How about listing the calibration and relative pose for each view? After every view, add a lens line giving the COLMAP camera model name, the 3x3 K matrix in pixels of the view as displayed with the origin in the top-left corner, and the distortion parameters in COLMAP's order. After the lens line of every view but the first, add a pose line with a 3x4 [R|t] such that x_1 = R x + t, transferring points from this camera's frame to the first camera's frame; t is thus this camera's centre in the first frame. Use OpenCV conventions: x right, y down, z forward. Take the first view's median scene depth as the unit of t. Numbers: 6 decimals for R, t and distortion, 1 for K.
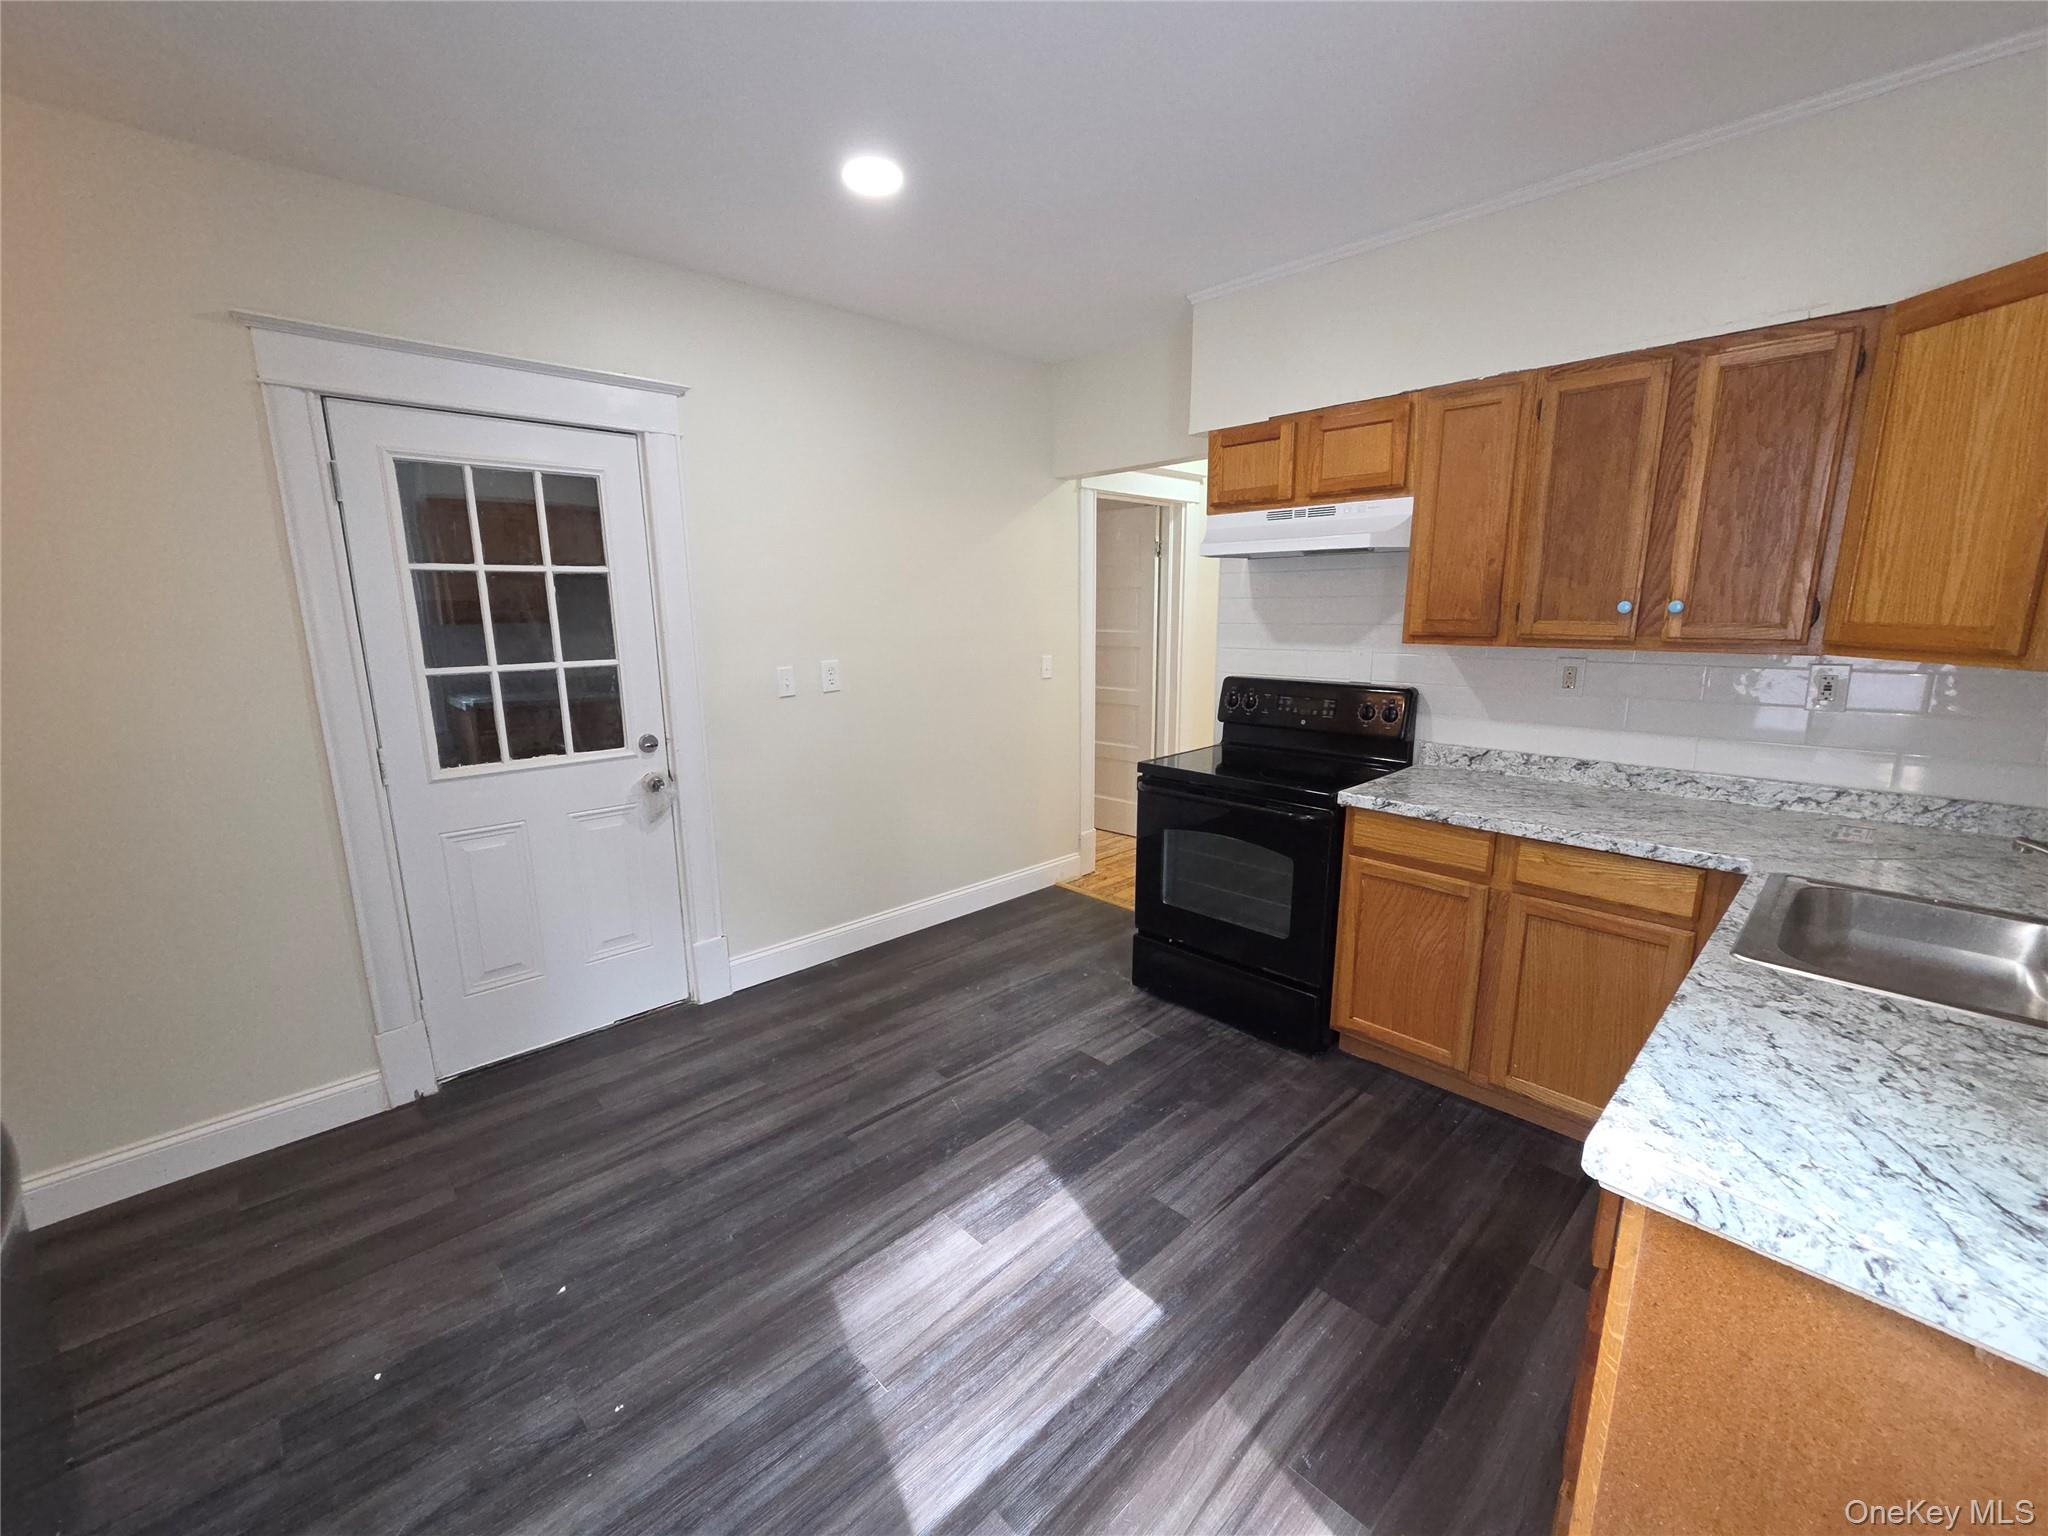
lens RADIAL K [[839.1, 0, 1025.3], [0, 839.1, 768.3], [0, 0, 1]] dist [0.007894, -0.000491]
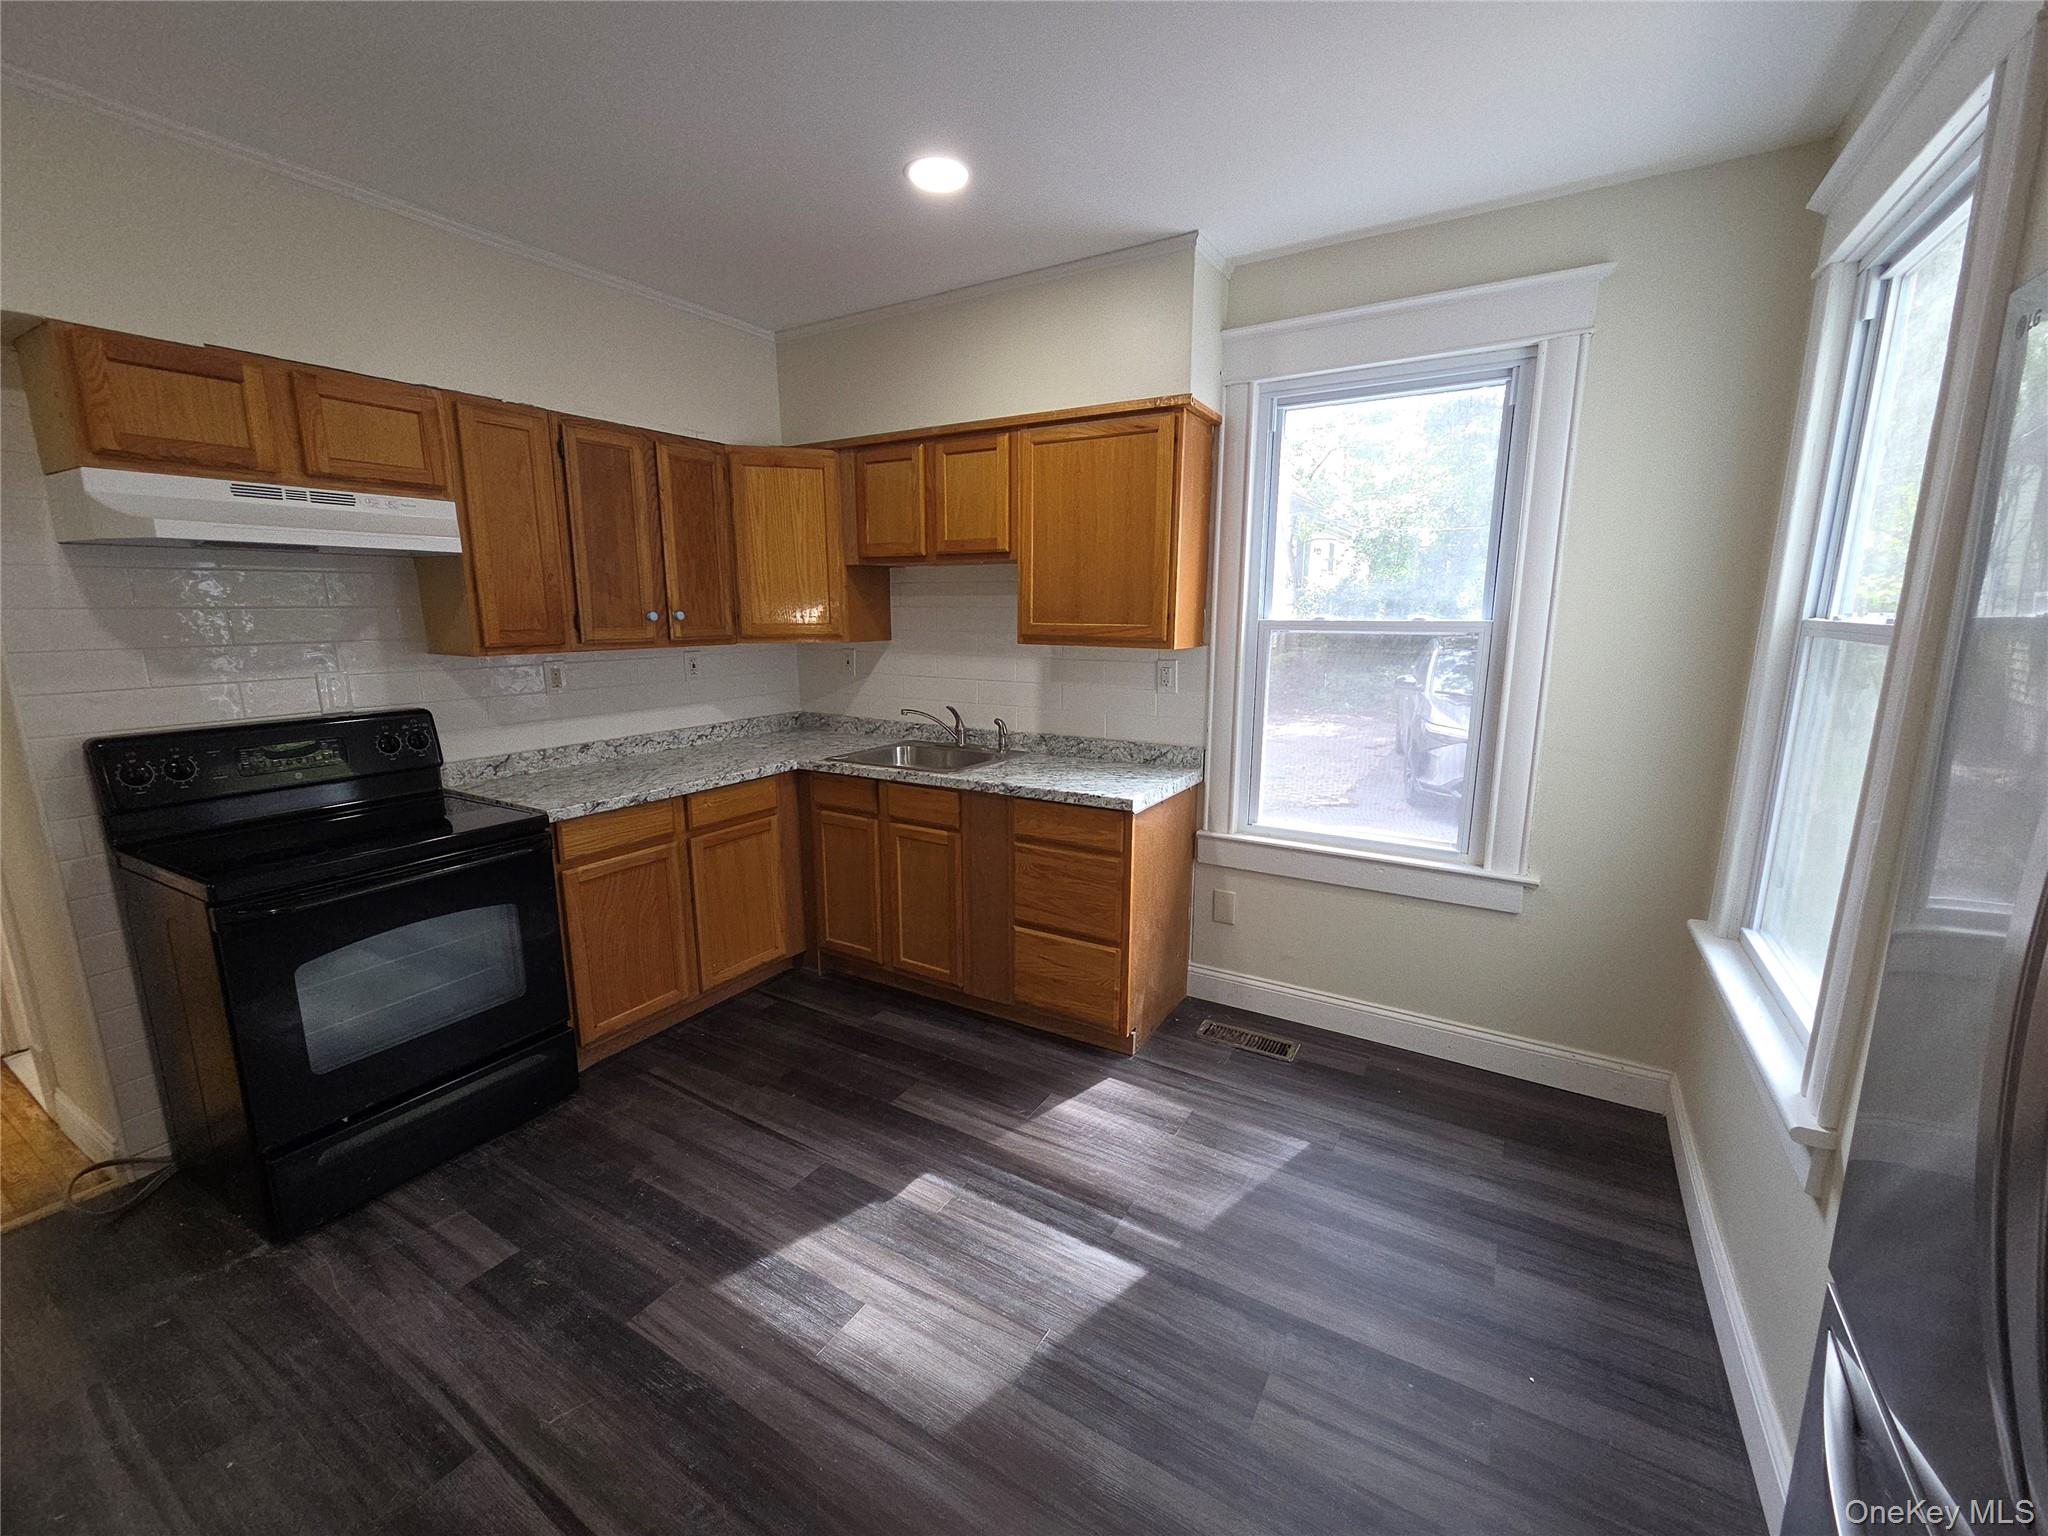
lens RADIAL K [[839.1, 0, 1022.7], [0, 839.1, 770.7], [0, 0, 1]] dist [0.007894, -0.000491]
pose [[-0.253080, -0.176543, 0.951201, -0.820612], [0.197273, 0.953134, 0.229389, -0.158472], [-0.947119, 0.245700, -0.206392, 0.834211]]
